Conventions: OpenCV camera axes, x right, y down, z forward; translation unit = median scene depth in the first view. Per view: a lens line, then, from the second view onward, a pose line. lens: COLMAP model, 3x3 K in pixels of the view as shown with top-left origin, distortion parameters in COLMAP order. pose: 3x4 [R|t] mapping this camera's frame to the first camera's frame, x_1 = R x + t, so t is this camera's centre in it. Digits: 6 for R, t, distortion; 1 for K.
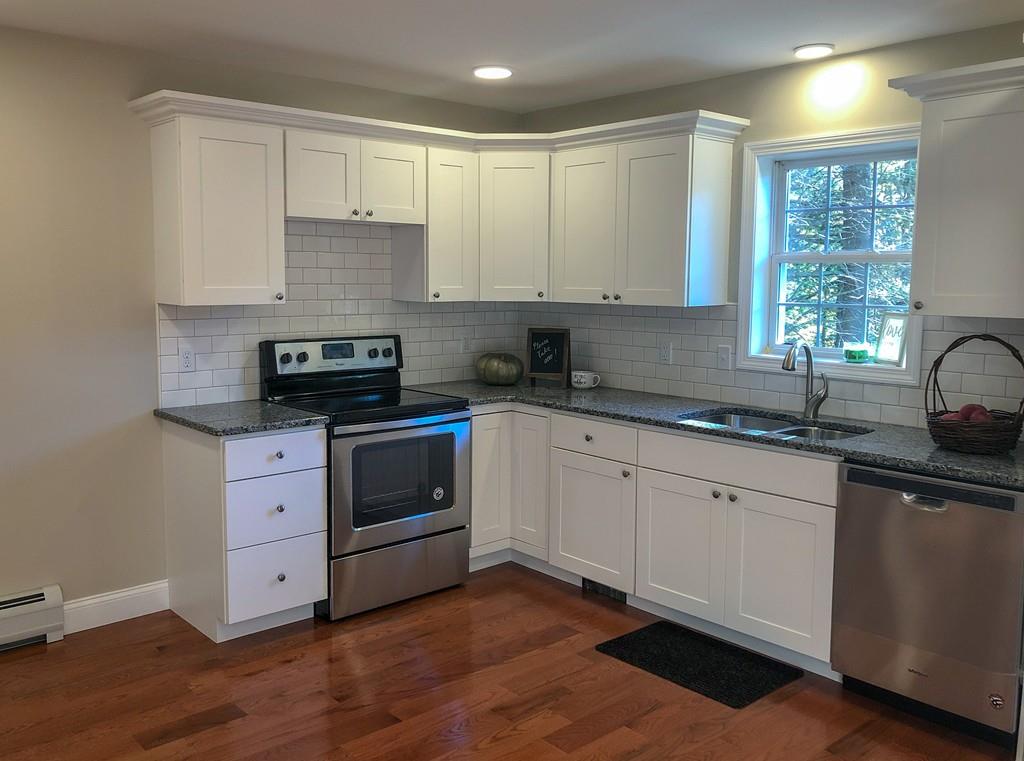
lens RADIAL K [[842.7, 0, 485.5], [0, 842.7, 371.7], [0, 0, 1]] dist [0.051911, -0.053307]
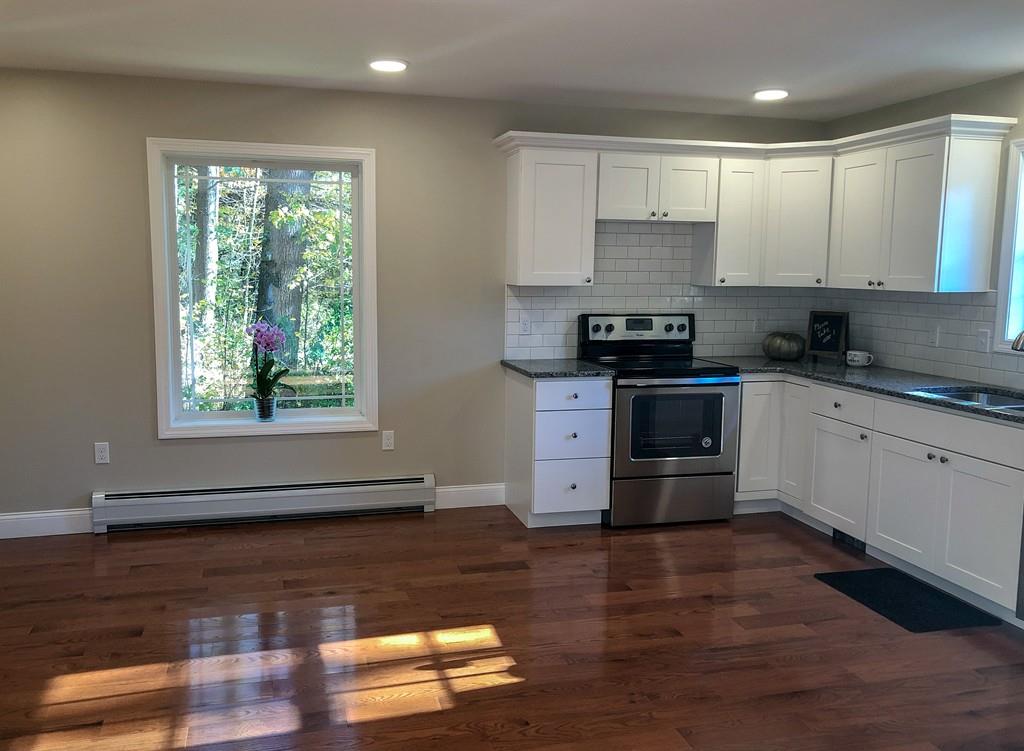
lens RADIAL K [[843.1, 0, 541.1], [0, 843.1, 376.4], [0, 0, 1]] dist [0.001599, 0.000130]
pose [[0.907047, 0.054872, -0.417439, 0.229853], [-0.050820, 0.998491, 0.020825, 0.035540], [0.417952, 0.002325, 0.908466, -0.212422]]
